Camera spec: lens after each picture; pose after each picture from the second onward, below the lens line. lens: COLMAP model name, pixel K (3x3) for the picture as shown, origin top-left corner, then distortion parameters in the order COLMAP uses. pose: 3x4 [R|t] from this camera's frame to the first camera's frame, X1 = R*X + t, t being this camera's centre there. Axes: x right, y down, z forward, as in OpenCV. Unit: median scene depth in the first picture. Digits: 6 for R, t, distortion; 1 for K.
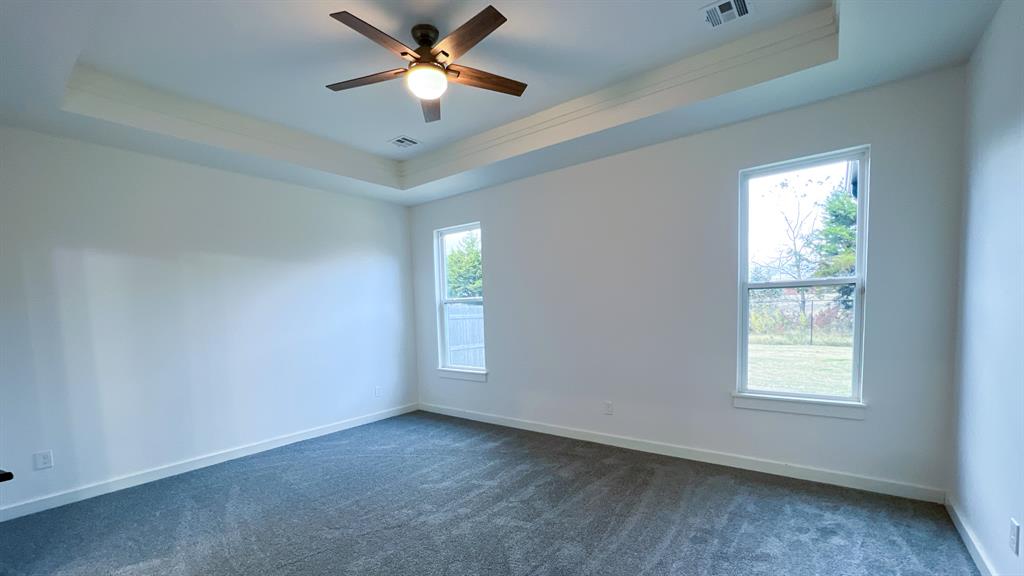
lens RADIAL K [[423.9, 0, 518.1], [0, 423.9, 346.8], [0, 0, 1]] dist [-0.001049, 0.004994]
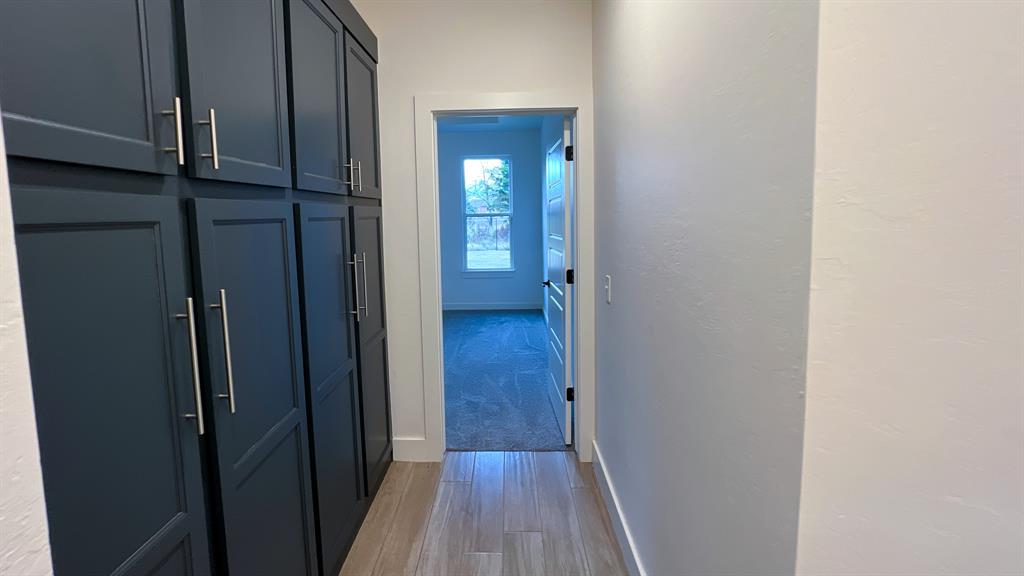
lens RADIAL K [[423.9, 0, 511.9], [0, 423.9, 289.0], [0, 0, 1]] dist [-0.001049, 0.004994]
pose [[0.803444, -0.077234, 0.590349, -0.115240], [0.035842, 0.996026, 0.081528, 0.011094], [-0.594300, -0.044344, 0.803020, -0.174278]]
